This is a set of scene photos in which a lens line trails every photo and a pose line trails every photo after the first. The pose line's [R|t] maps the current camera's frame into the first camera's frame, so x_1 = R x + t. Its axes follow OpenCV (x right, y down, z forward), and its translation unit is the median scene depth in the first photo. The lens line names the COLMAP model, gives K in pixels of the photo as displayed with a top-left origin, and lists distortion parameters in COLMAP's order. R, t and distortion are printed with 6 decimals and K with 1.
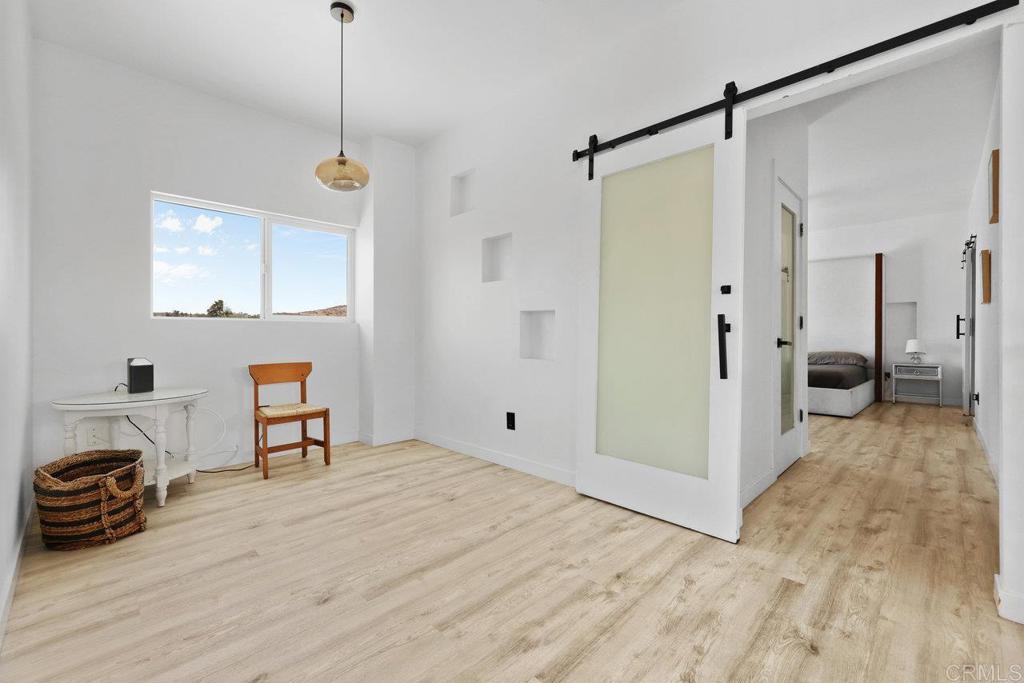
lens RADIAL K [[442.8, 0, 513.8], [0, 442.8, 341.8], [0, 0, 1]] dist [0.010360, 0.000694]
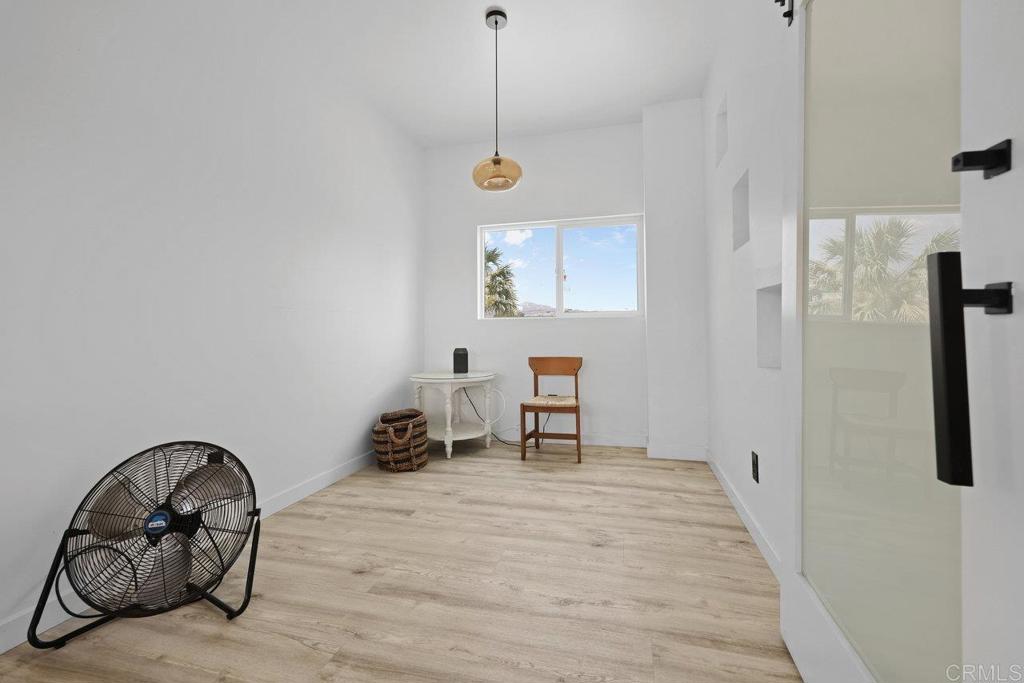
lens RADIAL K [[442.8, 0, 519.7], [0, 442.8, 321.0], [0, 0, 1]] dist [0.010360, 0.000694]
pose [[0.483902, -0.025612, -0.874747, 0.482826], [-0.001381, 0.999548, -0.030030, -0.008383], [0.875121, 0.015740, 0.483648, 0.510785]]
